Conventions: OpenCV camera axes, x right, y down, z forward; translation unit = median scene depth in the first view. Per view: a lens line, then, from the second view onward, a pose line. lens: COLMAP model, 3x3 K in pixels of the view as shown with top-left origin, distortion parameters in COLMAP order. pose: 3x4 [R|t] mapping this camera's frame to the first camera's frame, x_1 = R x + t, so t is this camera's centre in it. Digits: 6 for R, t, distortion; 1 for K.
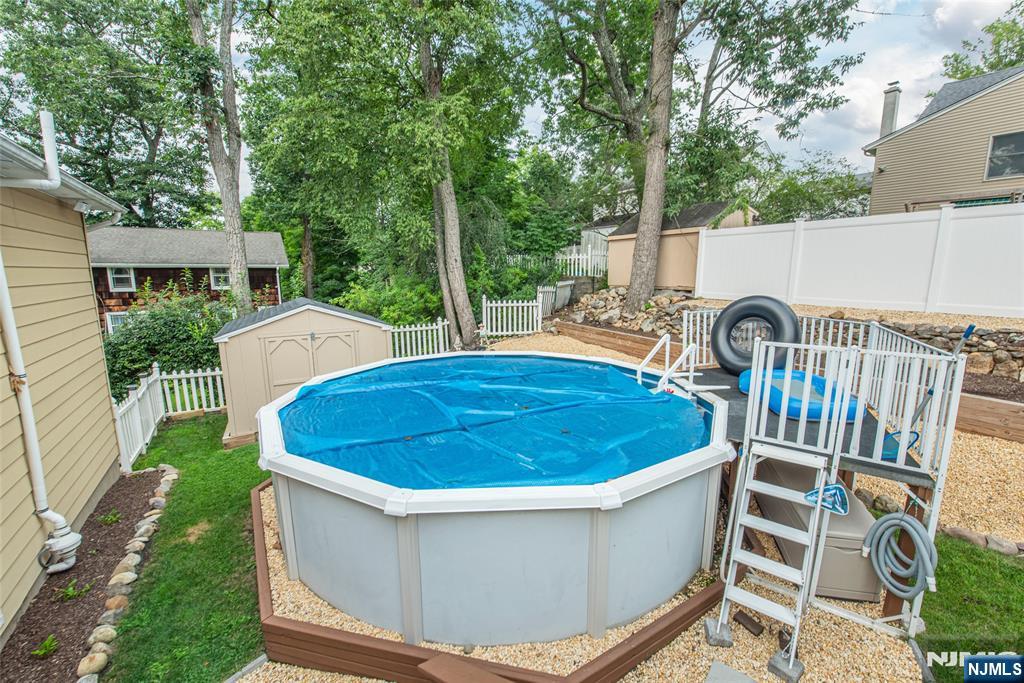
lens RADIAL K [[404.1, 0, 509.5], [0, 404.1, 337.2], [0, 0, 1]] dist [0.000487, -0.000046]
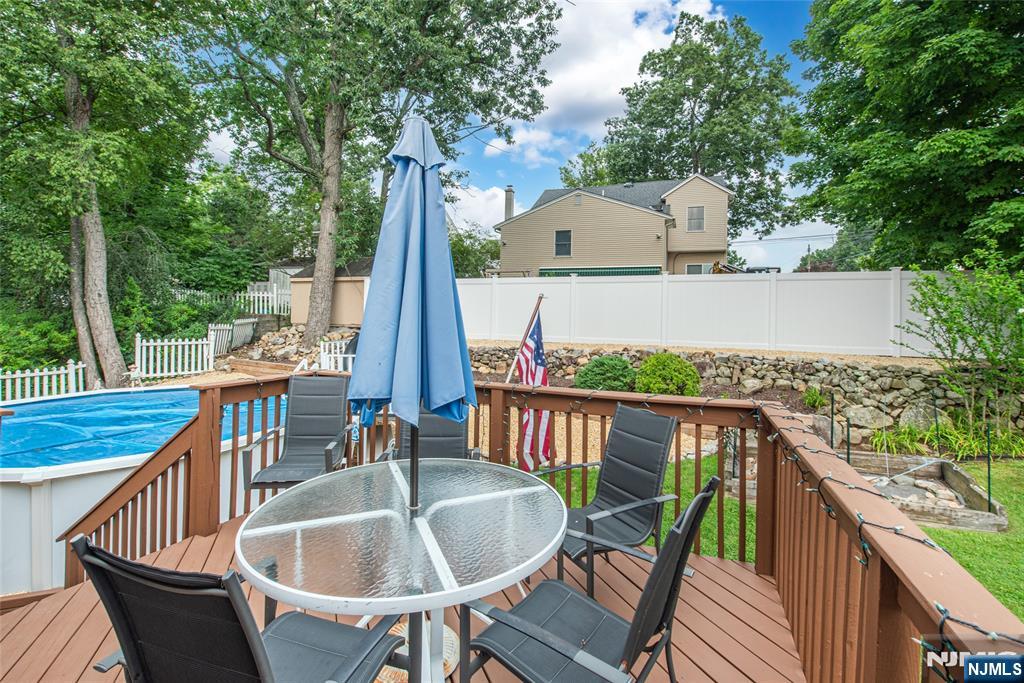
lens RADIAL K [[439.3, 0, 511.0], [0, 439.3, 309.6], [0, 0, 1]] dist [-0.020536, 0.000237]
pose [[0.807682, 0.019240, 0.589305, 0.039575], [0.075114, 0.987967, -0.135204, 0.037306], [-0.584815, 0.153467, 0.796517, -0.275605]]
